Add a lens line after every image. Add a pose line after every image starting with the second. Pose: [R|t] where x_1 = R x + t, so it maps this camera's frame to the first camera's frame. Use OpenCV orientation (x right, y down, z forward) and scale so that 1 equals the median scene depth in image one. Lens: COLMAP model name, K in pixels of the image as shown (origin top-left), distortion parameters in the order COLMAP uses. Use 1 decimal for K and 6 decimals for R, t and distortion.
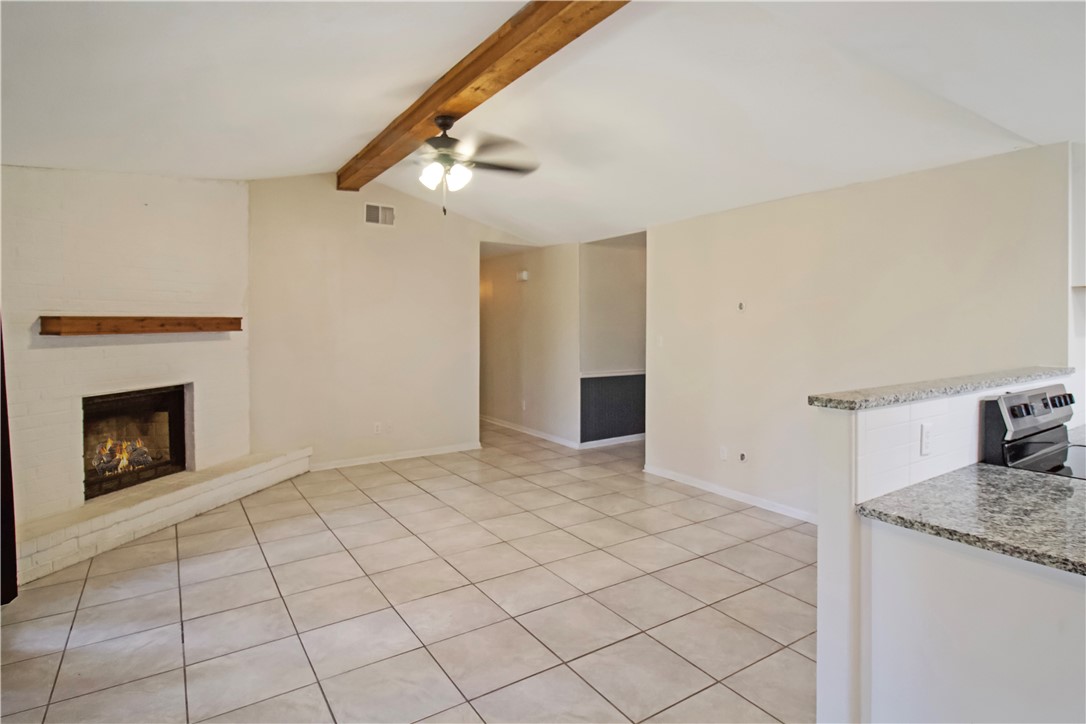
lens RADIAL K [[565.8, 0, 543.0], [0, 565.8, 362.0], [0, 0, 1]] dist [-0.002605, -0.000991]
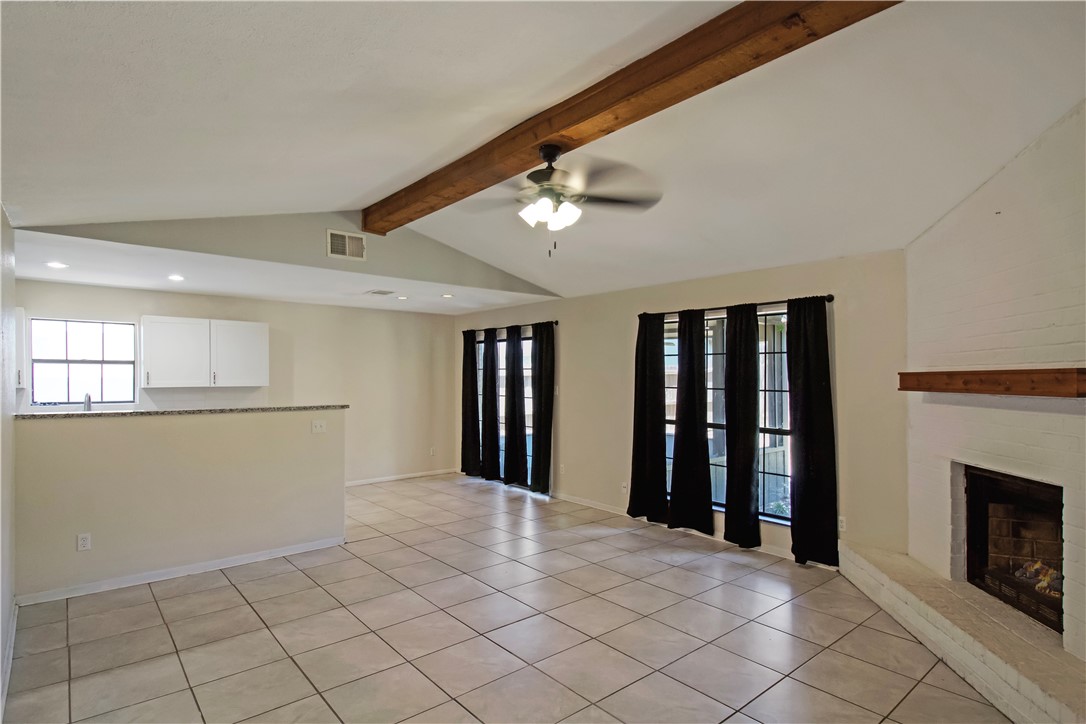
lens RADIAL K [[565.8, 0, 543.0], [0, 565.8, 362.0], [0, 0, 1]] dist [-0.002605, -0.000991]
pose [[-0.992869, -0.000490, -0.119206, -0.068874], [-0.005771, 0.999017, 0.043960, -0.156809], [0.119068, 0.044334, -0.991896, 2.146616]]
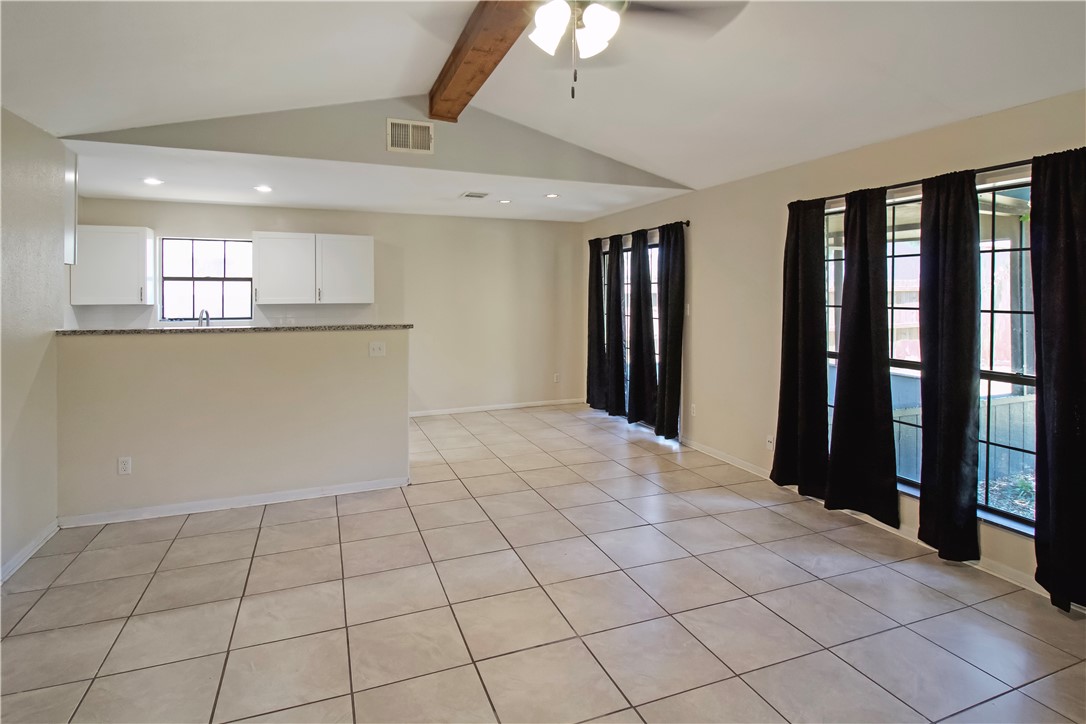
lens RADIAL K [[575.7, 0, 547.0], [0, 575.7, 302.5], [0, 0, 1]] dist [-0.003229, -0.000835]
pose [[-0.979965, 0.001717, 0.199165, -0.305855], [0.017637, 0.996783, 0.078186, -0.118179], [-0.198390, 0.080132, -0.976842, 1.790797]]
